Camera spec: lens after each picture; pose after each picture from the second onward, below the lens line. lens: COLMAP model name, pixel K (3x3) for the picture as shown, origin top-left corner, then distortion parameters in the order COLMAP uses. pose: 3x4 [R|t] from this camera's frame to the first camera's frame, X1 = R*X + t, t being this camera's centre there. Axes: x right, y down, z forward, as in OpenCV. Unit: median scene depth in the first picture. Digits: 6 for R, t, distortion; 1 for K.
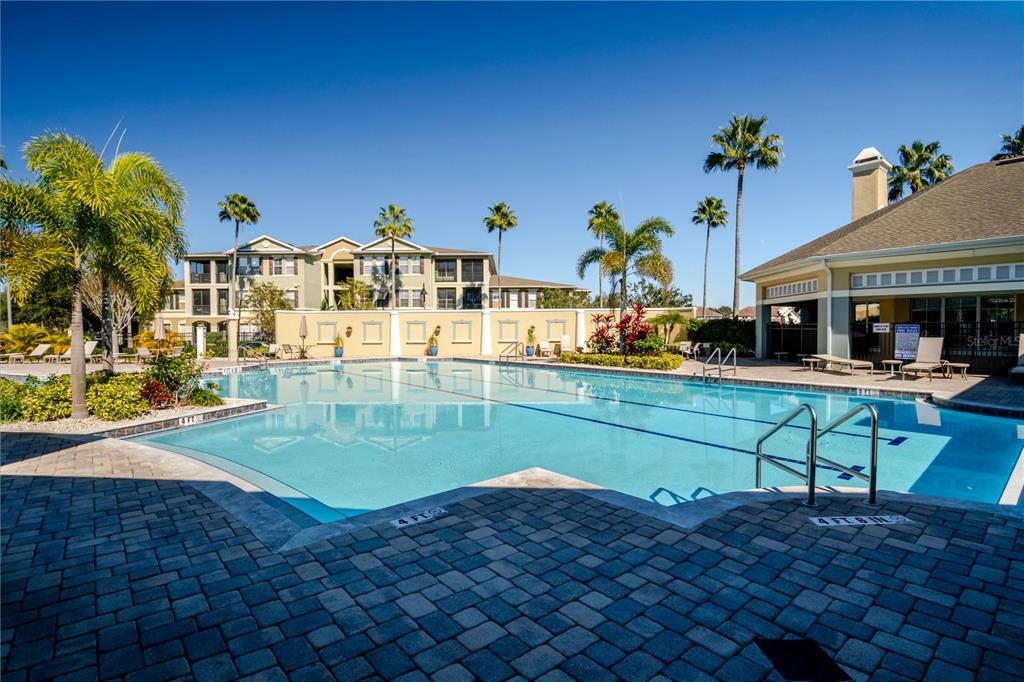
lens RADIAL K [[513.1, 0, 519.0], [0, 513.1, 344.6], [0, 0, 1]] dist [-0.017433, -0.003244]
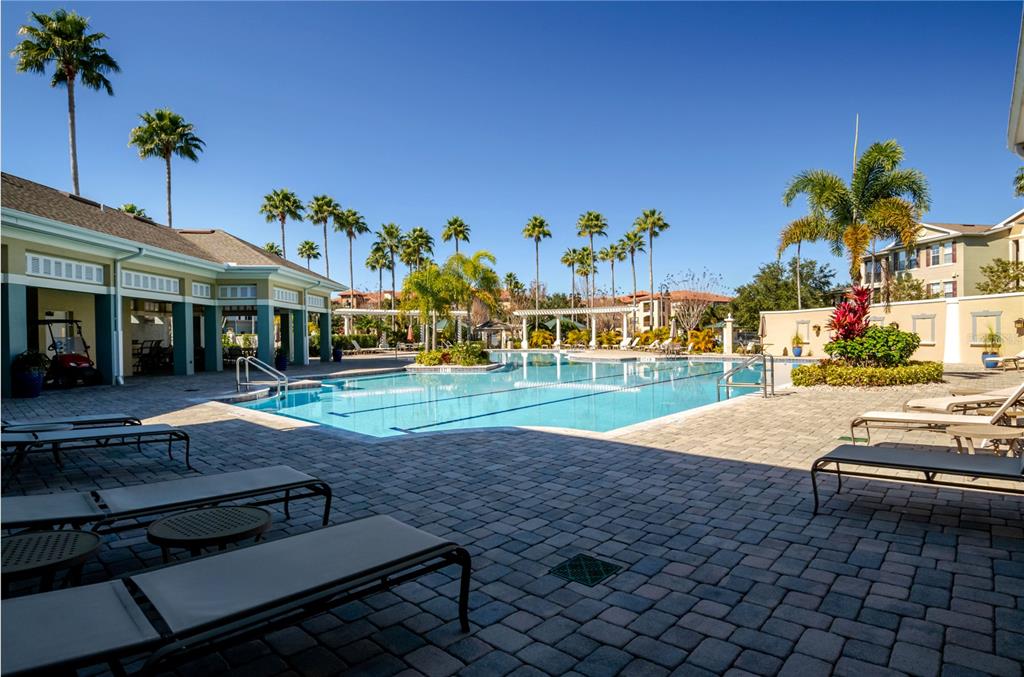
lens RADIAL K [[513.1, 0, 517.0], [0, 513.1, 343.3], [0, 0, 1]] dist [-0.017433, -0.003244]
pose [[0.134605, 0.016657, -0.990759, 0.295831], [-0.016042, 0.999764, 0.014629, -0.002943], [0.990769, 0.013924, 0.134841, 0.170587]]
